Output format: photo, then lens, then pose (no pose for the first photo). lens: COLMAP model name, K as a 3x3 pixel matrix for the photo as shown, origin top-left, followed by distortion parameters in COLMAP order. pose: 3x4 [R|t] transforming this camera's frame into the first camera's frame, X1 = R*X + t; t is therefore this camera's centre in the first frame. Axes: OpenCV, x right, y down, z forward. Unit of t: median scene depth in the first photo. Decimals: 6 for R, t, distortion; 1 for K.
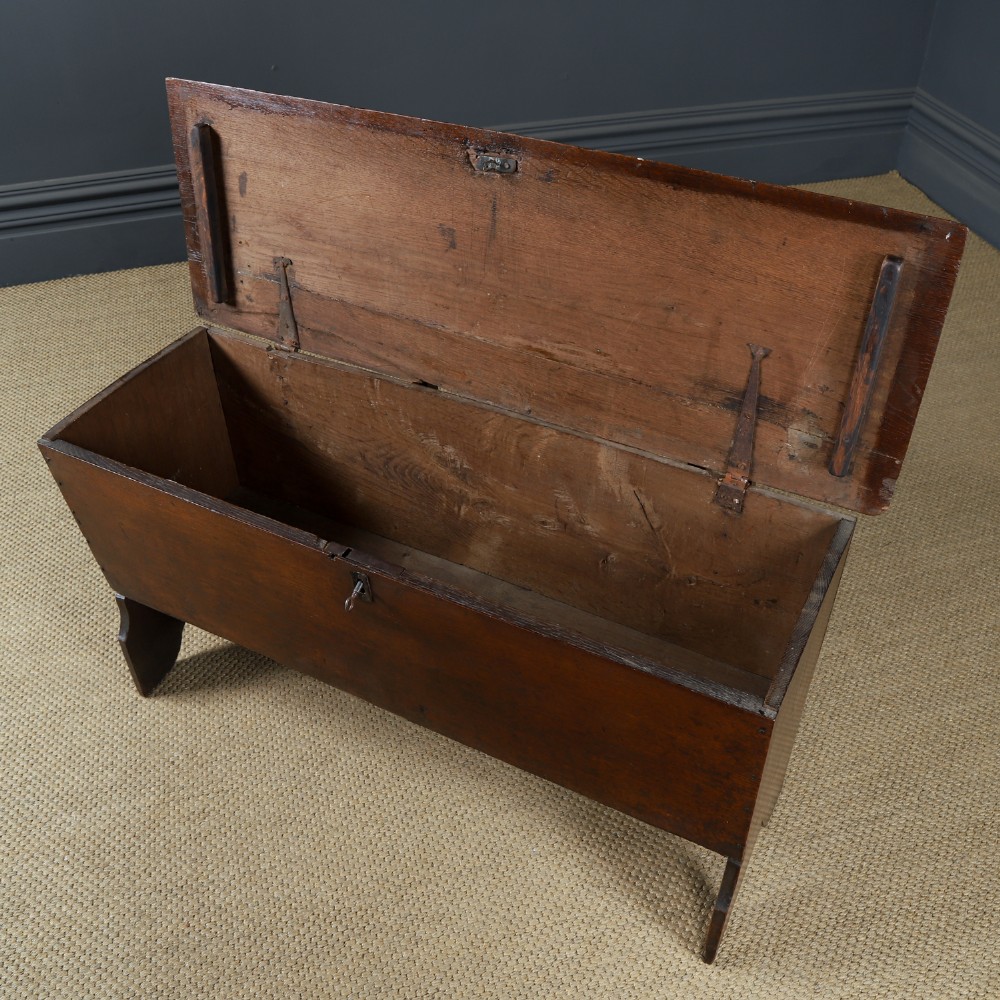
lens RADIAL K [[1069.6, 0, 500.0], [0, 1069.6, 500.0], [0, 0, 1]] dist [-0.004092, -0.017439]
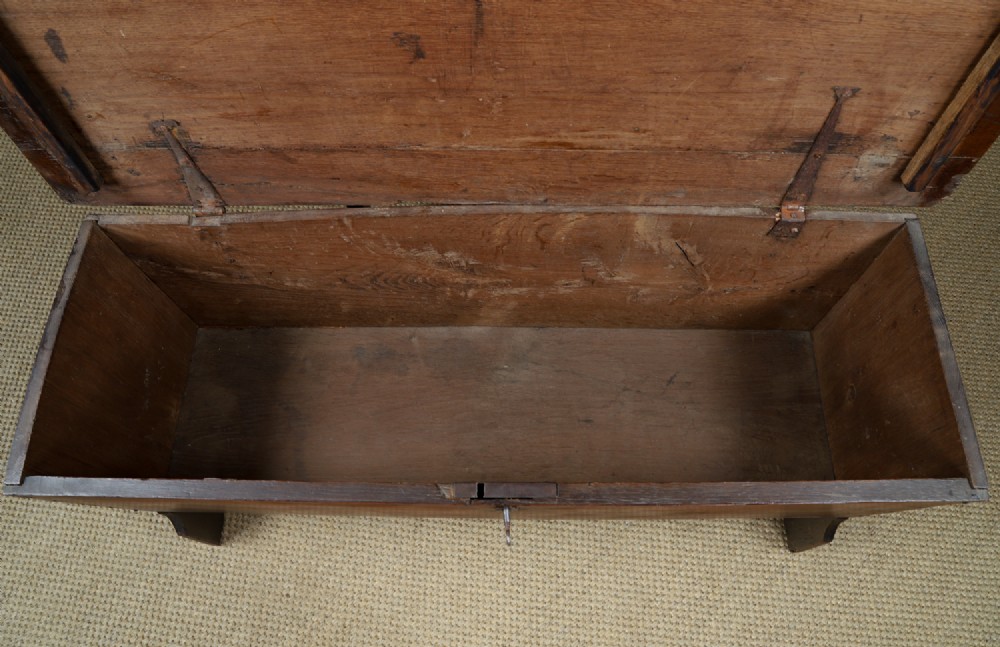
lens RADIAL K [[718.0, 0, 500.0], [0, 718.0, 323.5], [0, 0, 1]] dist [-0.086114, 0.052667]
pose [[0.888935, -0.419824, 0.183144, -0.164186], [0.295063, 0.830708, 0.472083, -0.305877], [-0.350331, -0.365612, 0.862320, 0.515053]]
